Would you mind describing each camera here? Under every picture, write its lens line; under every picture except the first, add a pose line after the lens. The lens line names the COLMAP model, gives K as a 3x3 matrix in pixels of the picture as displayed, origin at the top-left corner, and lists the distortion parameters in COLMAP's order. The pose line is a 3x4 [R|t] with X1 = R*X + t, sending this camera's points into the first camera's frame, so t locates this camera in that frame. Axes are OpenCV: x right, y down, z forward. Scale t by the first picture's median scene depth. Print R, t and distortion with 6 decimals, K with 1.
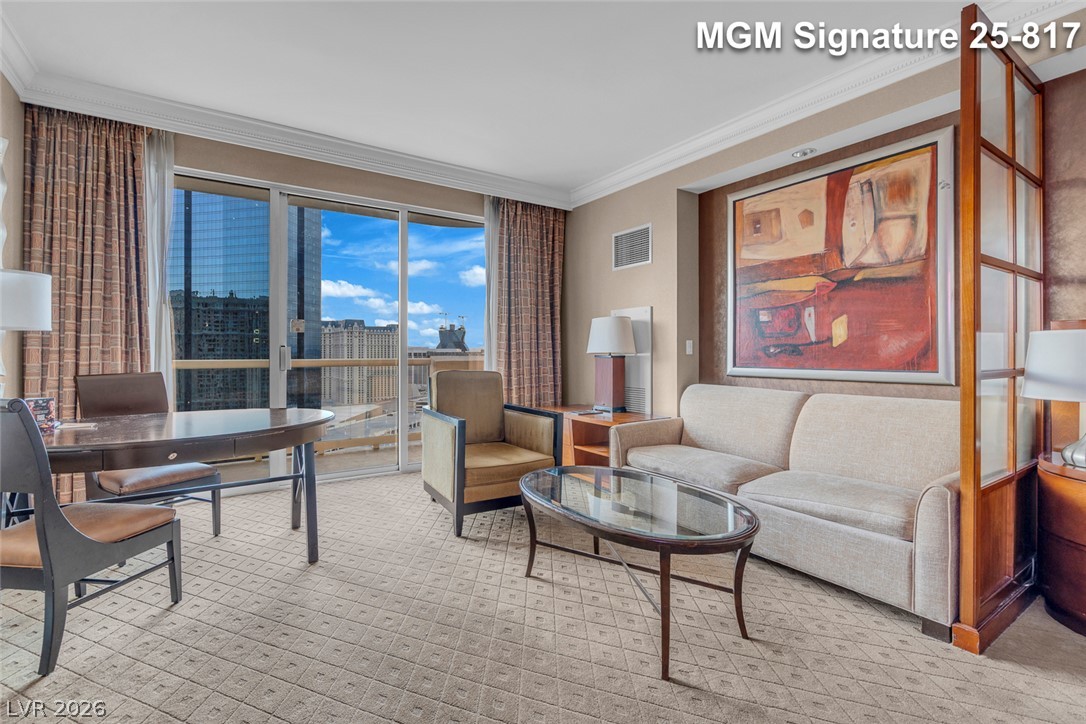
lens RADIAL K [[492.9, 0, 536.9], [0, 492.9, 358.8], [0, 0, 1]] dist [0.000407, 0.001237]
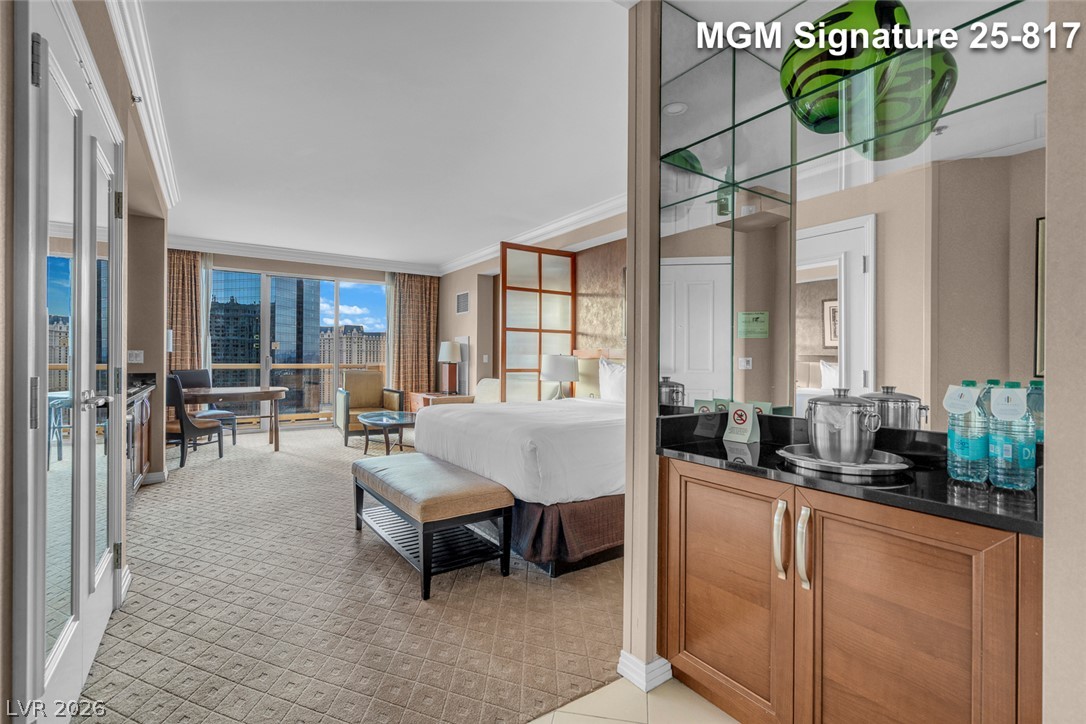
lens RADIAL K [[495.9, 0, 541.1], [0, 495.9, 365.4], [0, 0, 1]] dist [-0.001029, 0.000045]
pose [[0.999966, 0.007278, 0.003948, 0.487650], [-0.007276, 0.999973, -0.000444, 0.001095], [-0.003951, 0.000416, 0.999992, -0.837121]]
